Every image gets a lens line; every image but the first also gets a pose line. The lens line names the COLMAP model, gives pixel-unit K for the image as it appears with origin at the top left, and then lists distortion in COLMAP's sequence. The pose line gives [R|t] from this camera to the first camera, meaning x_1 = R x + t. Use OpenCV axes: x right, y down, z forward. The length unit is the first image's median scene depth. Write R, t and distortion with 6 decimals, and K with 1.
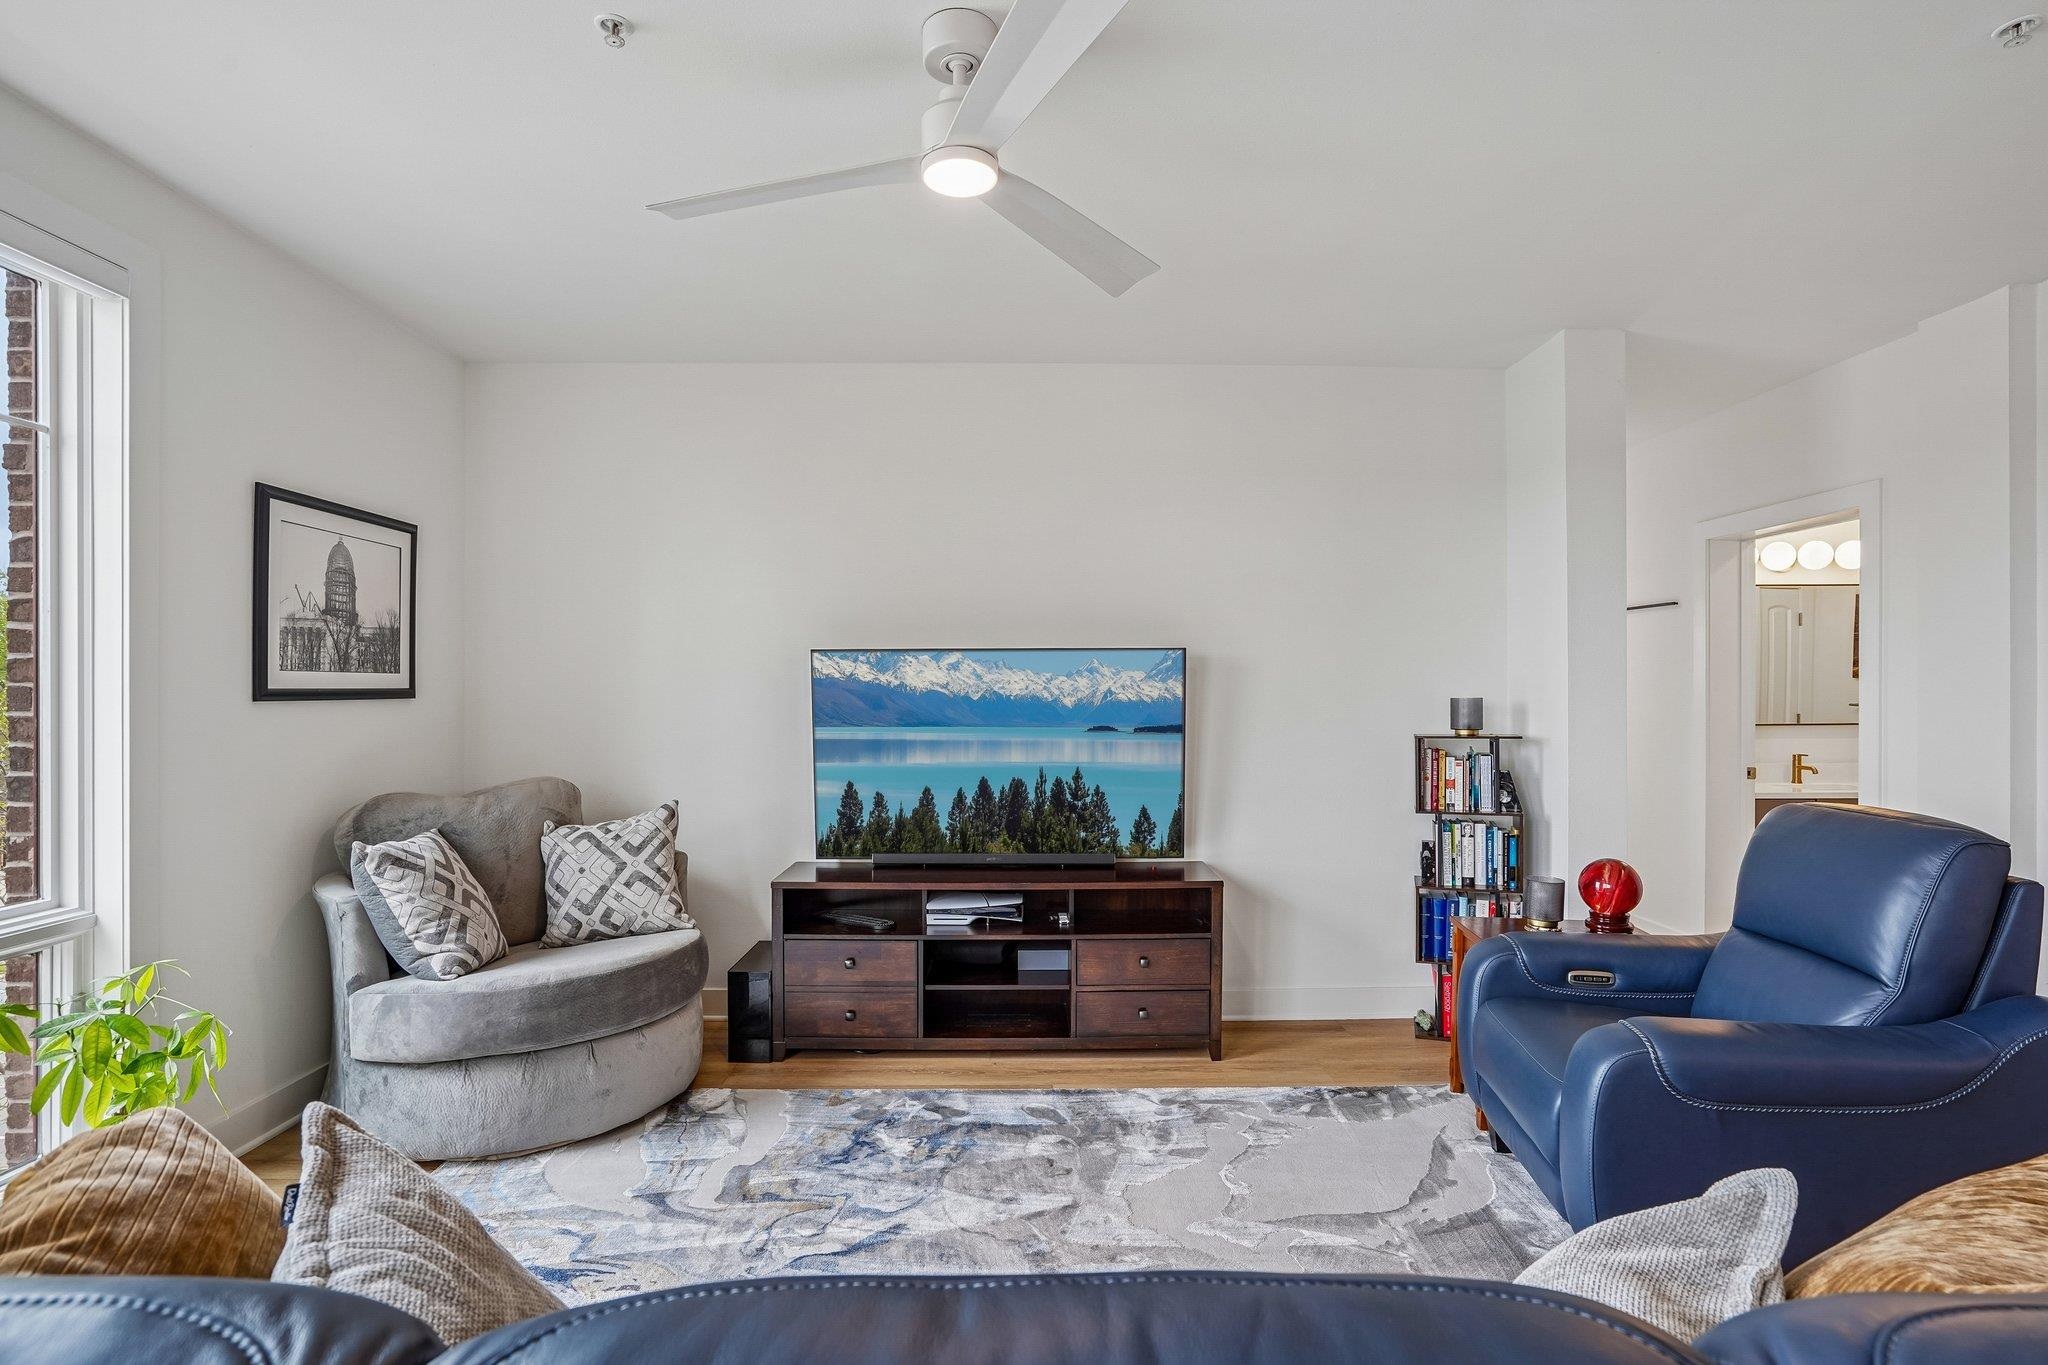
lens RADIAL K [[994.0, 0, 1029.1], [0, 994.0, 689.8], [0, 0, 1]] dist [-0.042120, 0.021331]
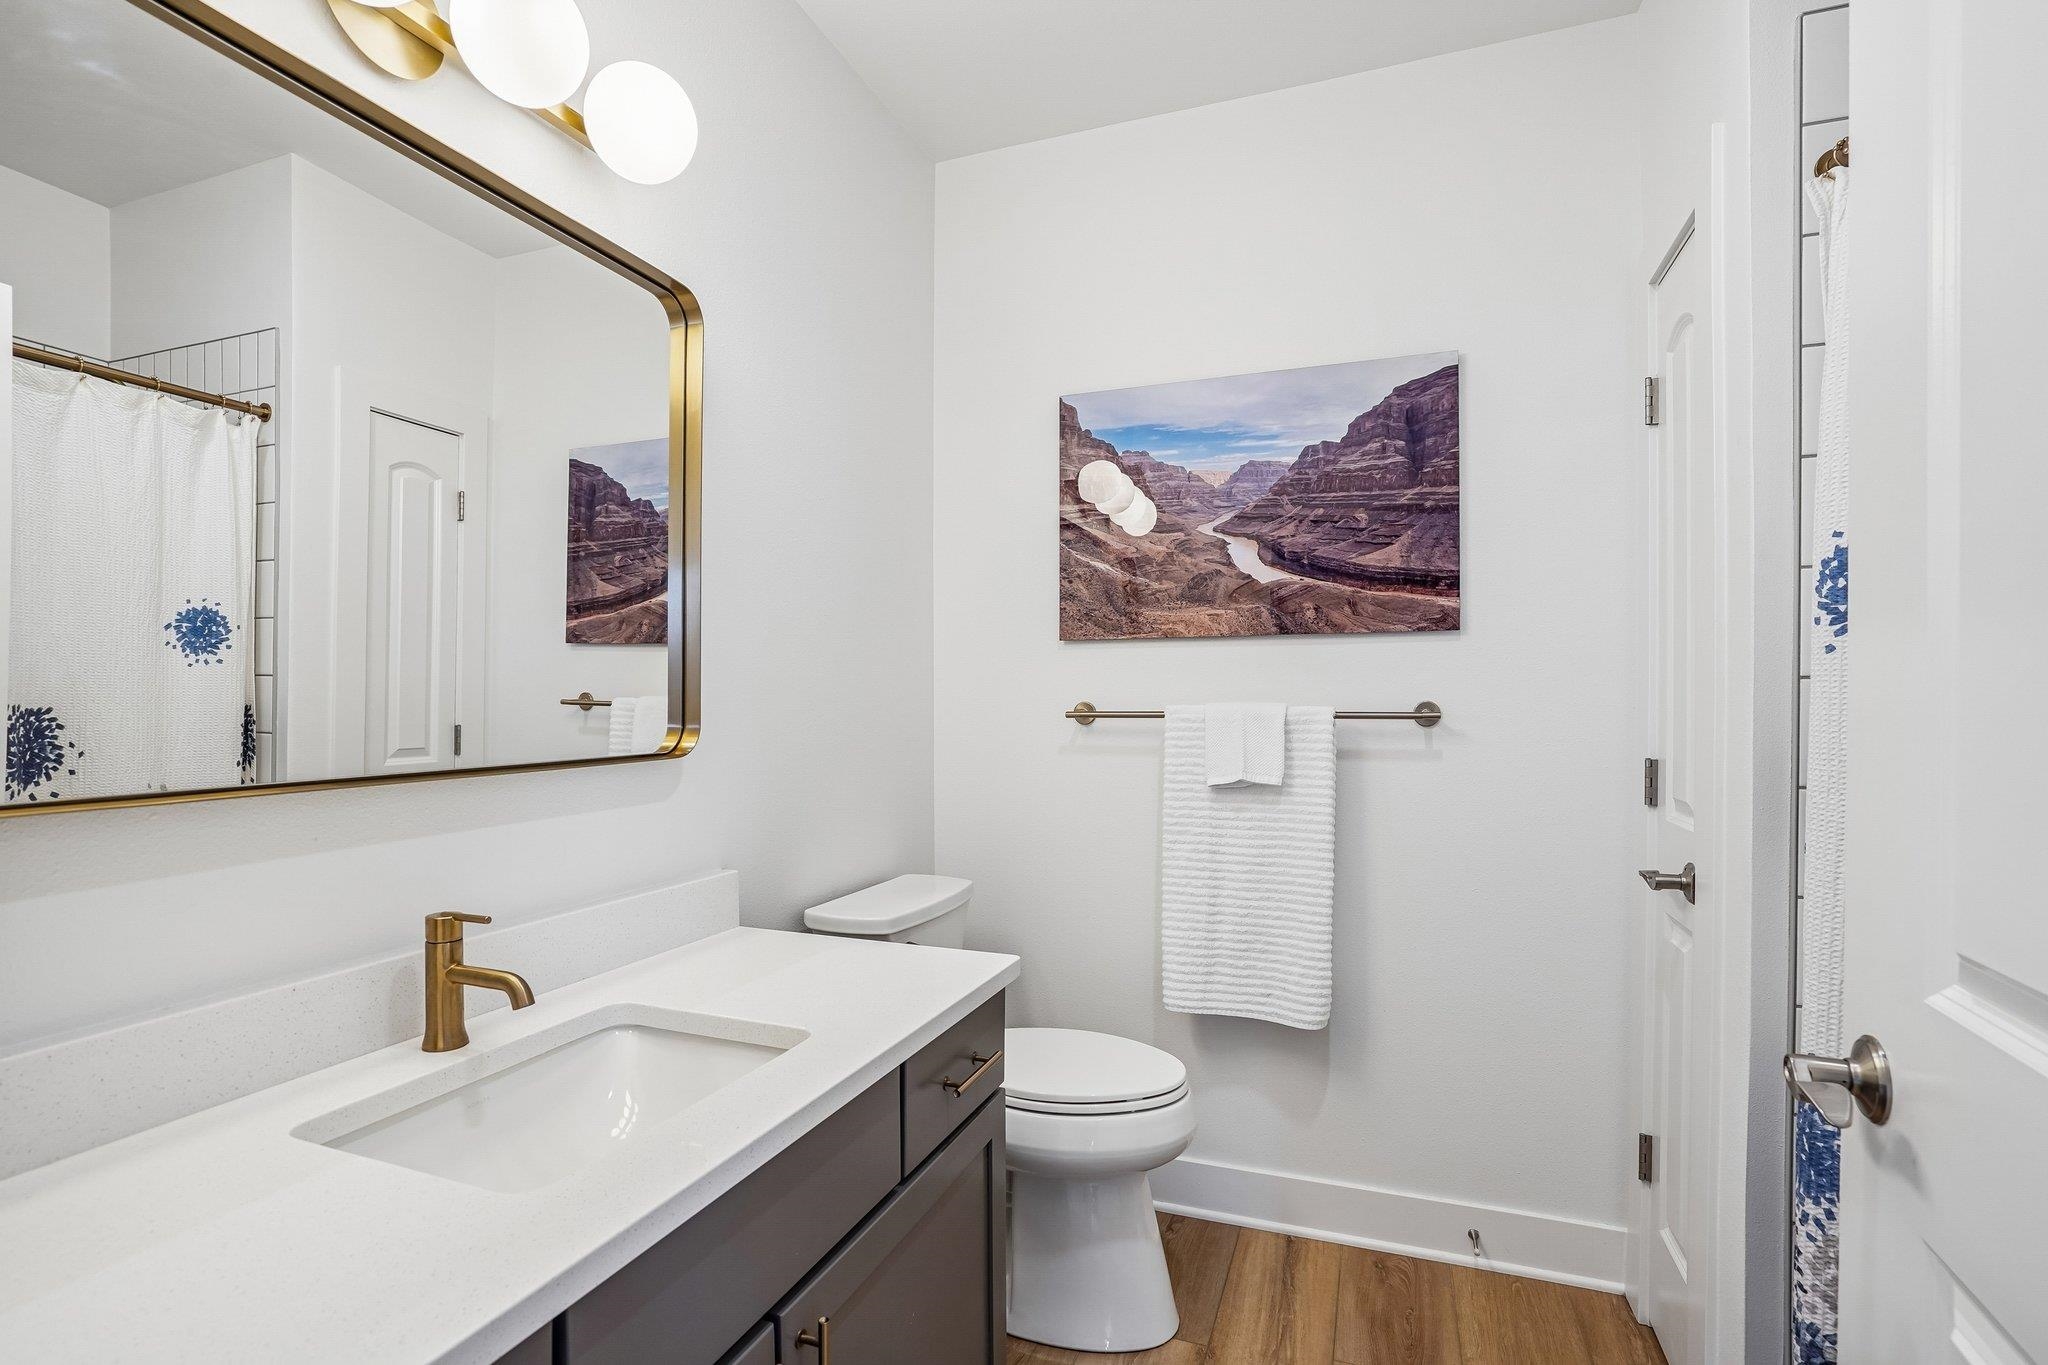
lens RADIAL K [[960.0, 0, 1027.6], [0, 960.0, 693.7], [0, 0, 1]] dist [-0.047947, 0.019929]
pose [[0.355587, 0.000842, 0.934643, 0.636262], [-0.000596, 1.000000, -0.000674, 0.016905], [-0.934643, -0.000318, 0.355587, 0.803515]]
